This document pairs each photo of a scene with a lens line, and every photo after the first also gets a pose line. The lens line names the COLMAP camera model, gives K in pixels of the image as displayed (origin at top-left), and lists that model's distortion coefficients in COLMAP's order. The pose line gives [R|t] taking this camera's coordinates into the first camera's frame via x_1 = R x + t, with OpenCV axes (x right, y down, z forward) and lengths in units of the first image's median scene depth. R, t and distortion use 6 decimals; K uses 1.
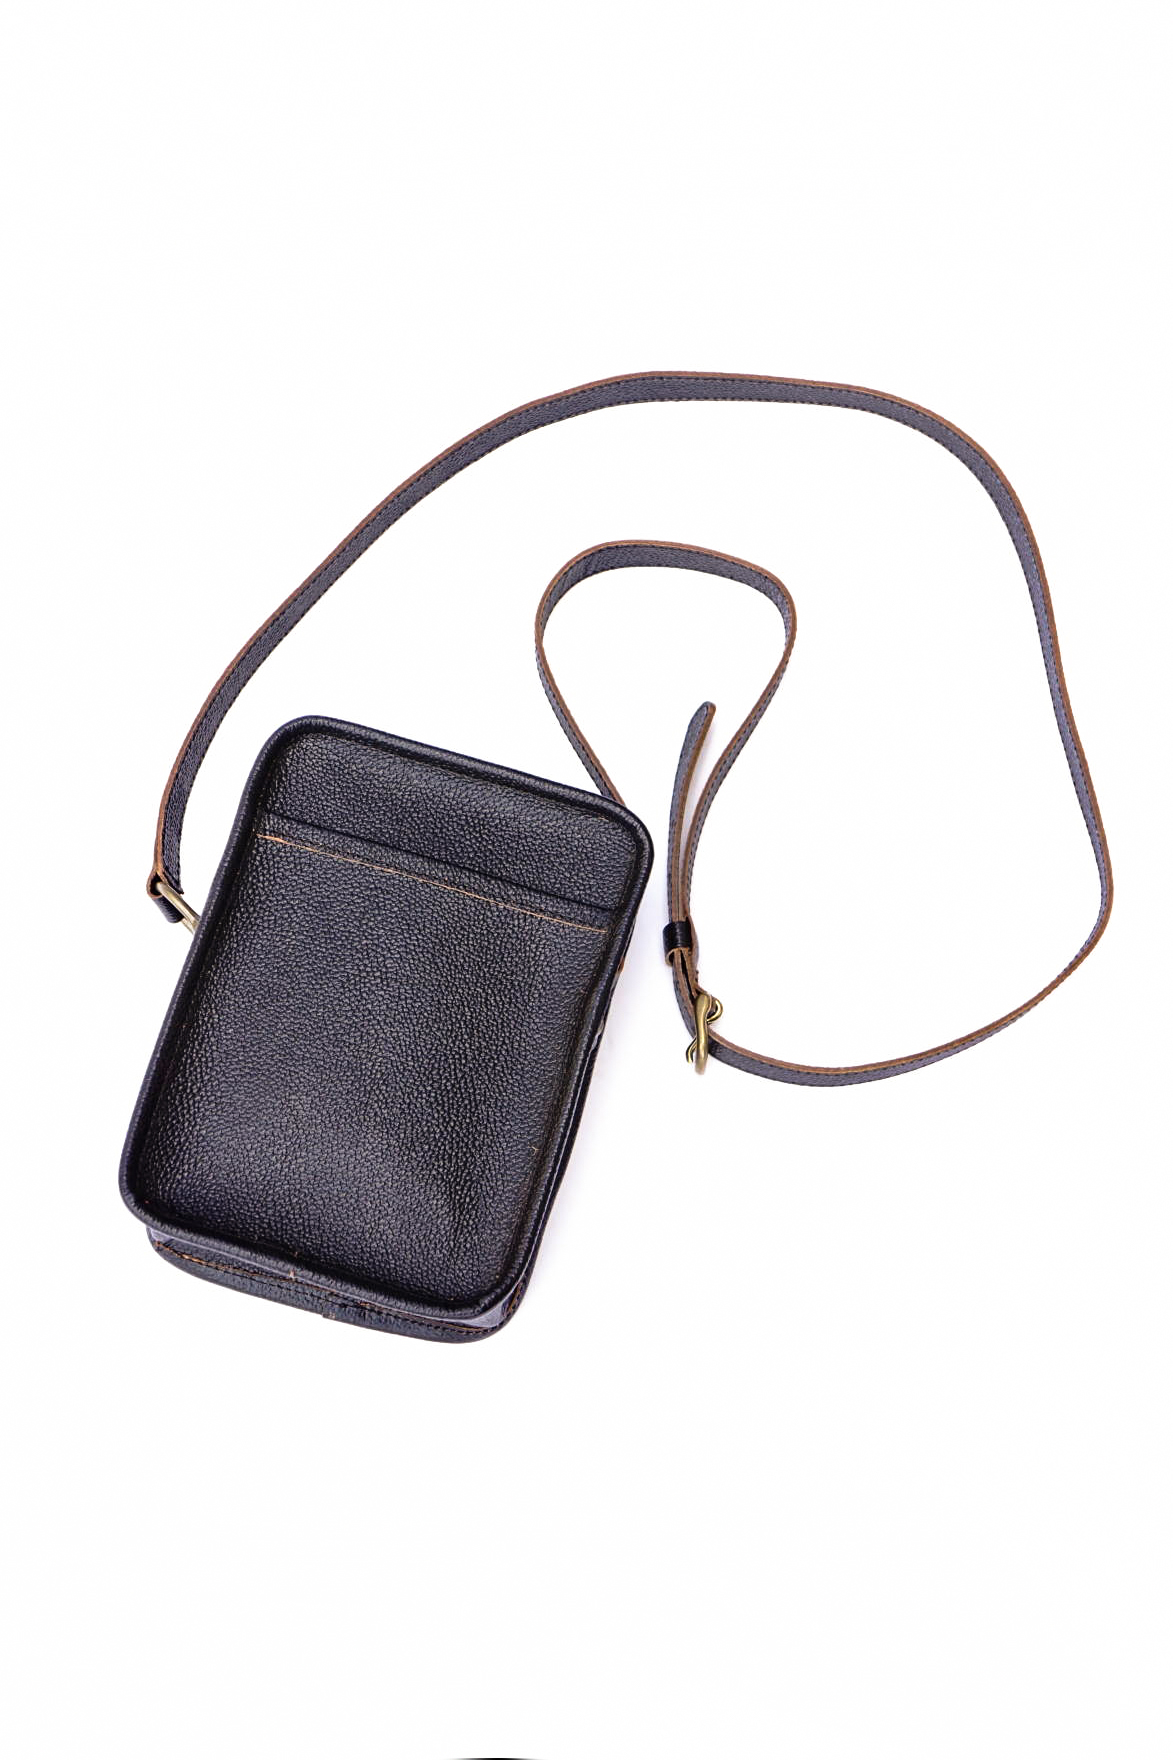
lens RADIAL K [[3412.6, 0, 586.5], [0, 3412.6, 880.0], [0, 0, 1]] dist [0.333693, 0.008809]
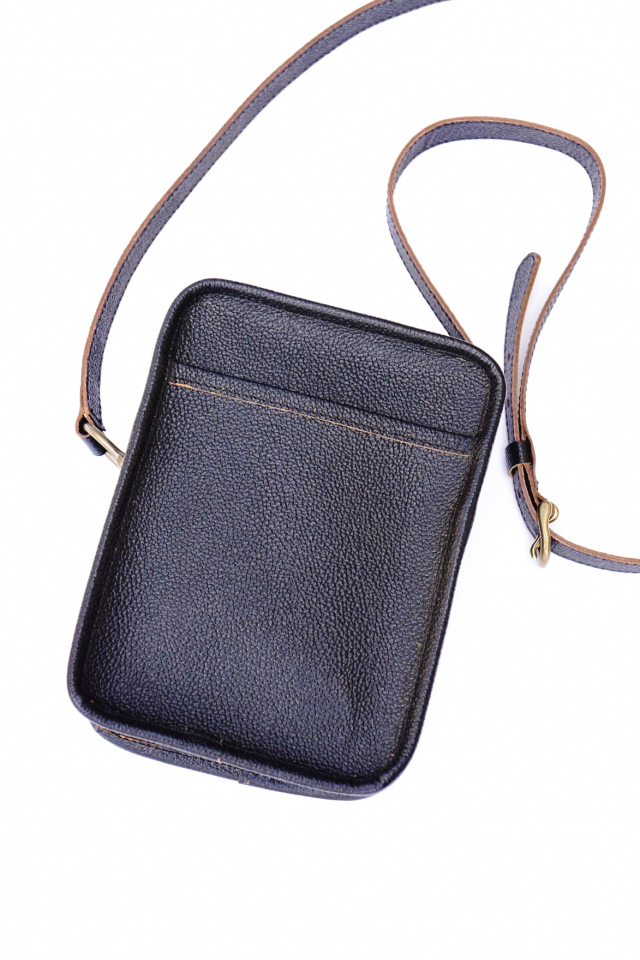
lens RADIAL K [[2038.4, 0, 320.0], [0, 2038.4, 480.0], [0, 0, 1]] dist [0.351935, 0.428670]
pose [[0.999163, -0.033462, 0.023513, -0.061664], [0.031635, 0.996743, 0.074179, -0.030089], [-0.025918, -0.073374, 0.996968, 0.293570]]
